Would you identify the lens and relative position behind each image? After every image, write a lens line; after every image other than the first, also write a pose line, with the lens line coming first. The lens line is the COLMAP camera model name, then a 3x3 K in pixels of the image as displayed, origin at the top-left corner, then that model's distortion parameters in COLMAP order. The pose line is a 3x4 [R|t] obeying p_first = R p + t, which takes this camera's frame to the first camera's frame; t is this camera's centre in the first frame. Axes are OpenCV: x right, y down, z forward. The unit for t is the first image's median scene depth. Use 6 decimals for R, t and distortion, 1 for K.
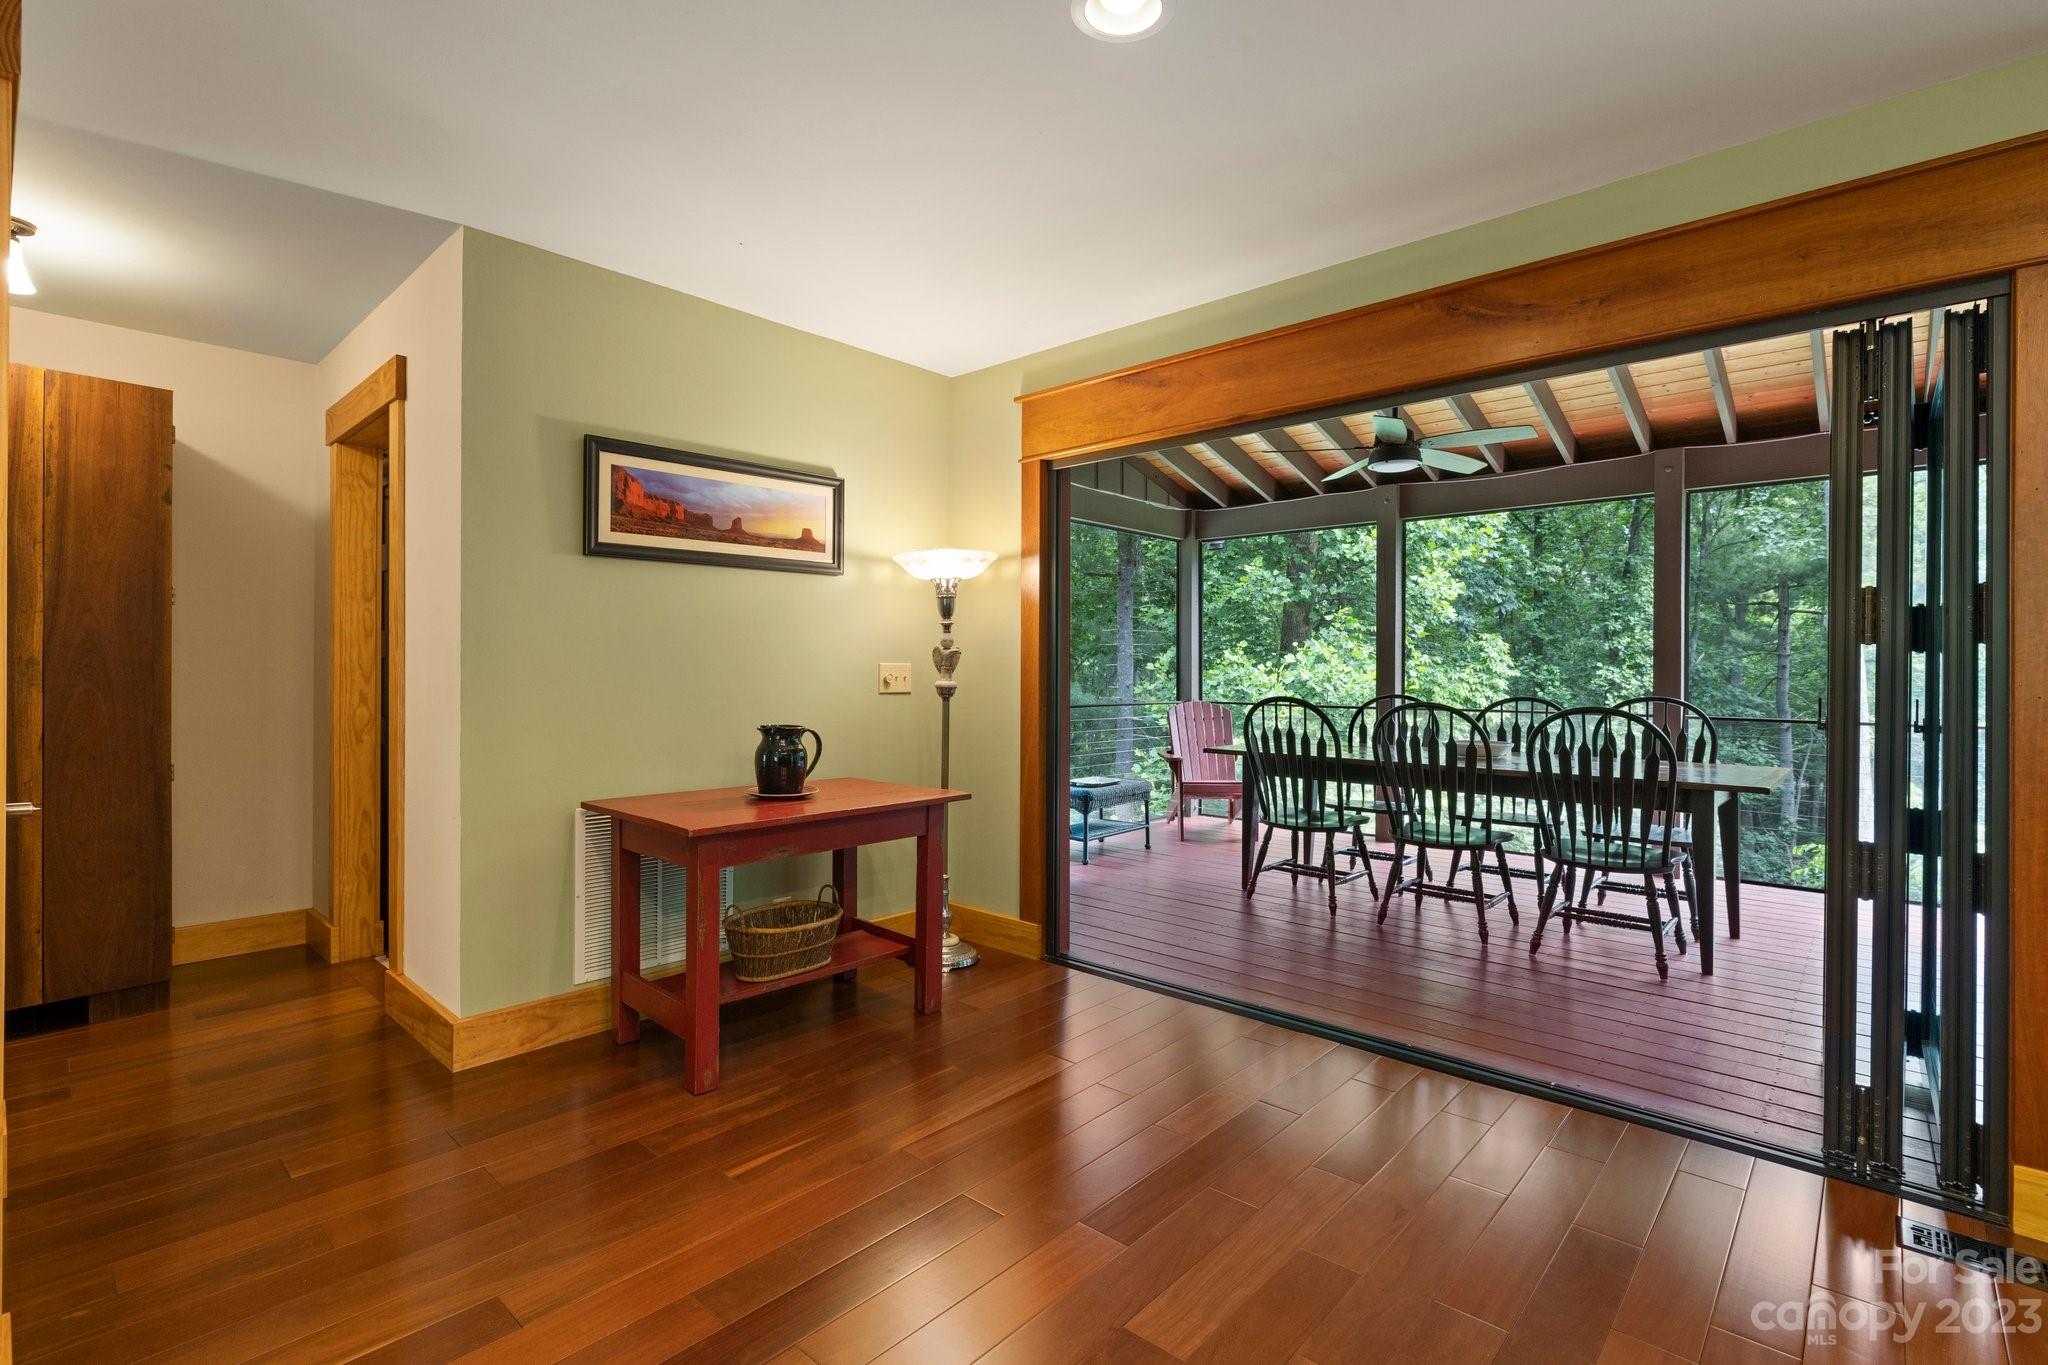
lens RADIAL K [[948.5, 0, 1019.0], [0, 948.5, 674.7], [0, 0, 1]] dist [-0.005679, 0.000544]
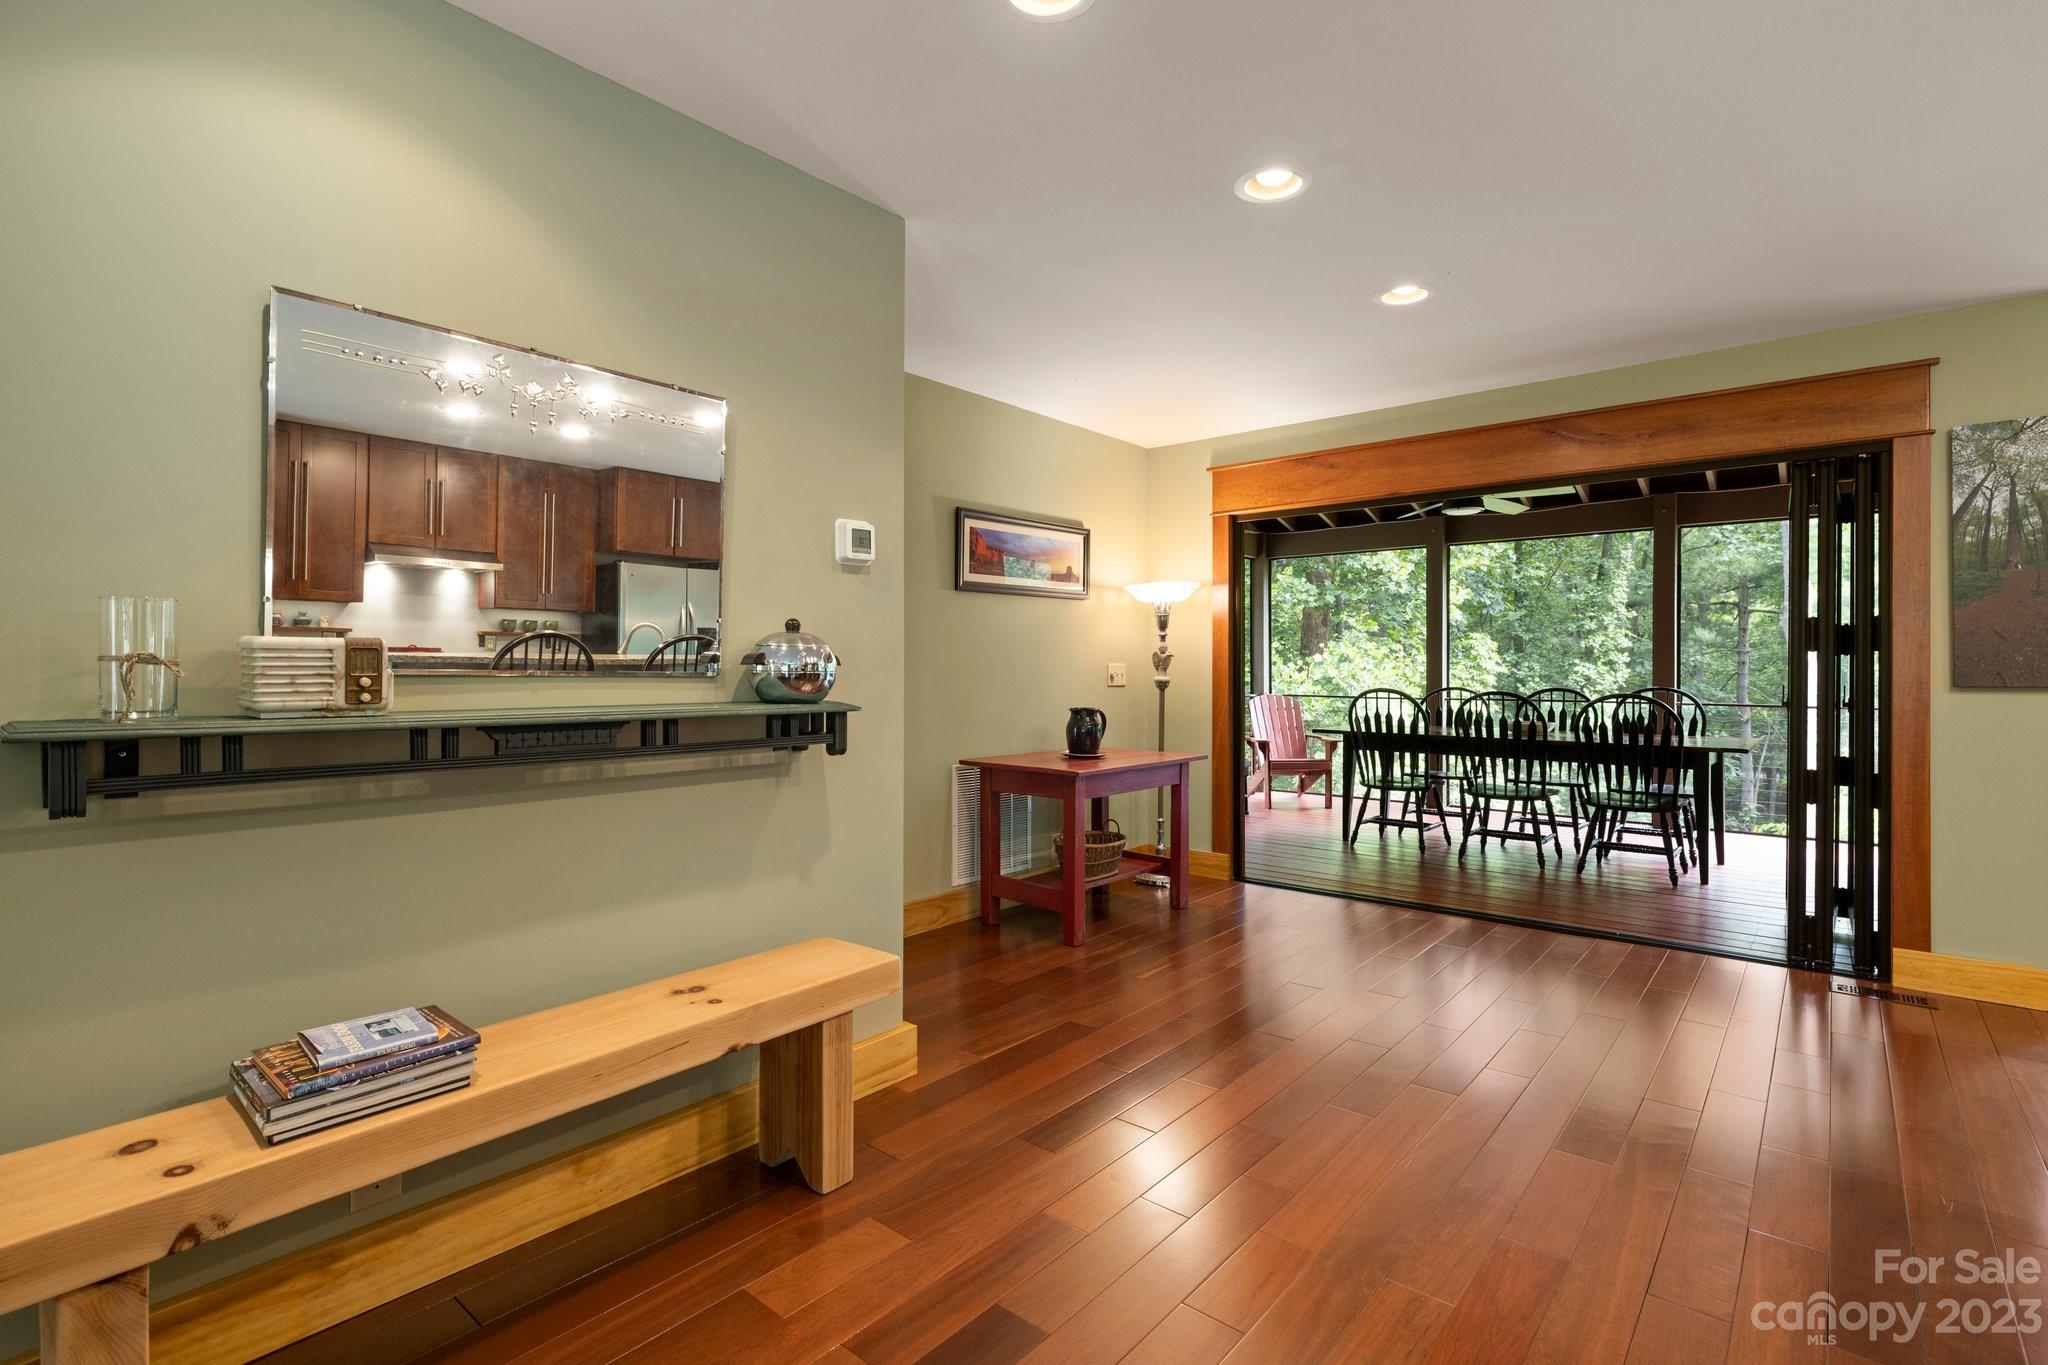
lens RADIAL K [[948.5, 0, 1034.0], [0, 948.5, 673.4], [0, 0, 1]] dist [-0.005679, 0.000544]
pose [[0.999279, -0.003391, 0.037812, -0.317373], [0.003373, 0.999994, 0.000536, 0.000657], [-0.037813, -0.000408, 0.999285, -0.363577]]
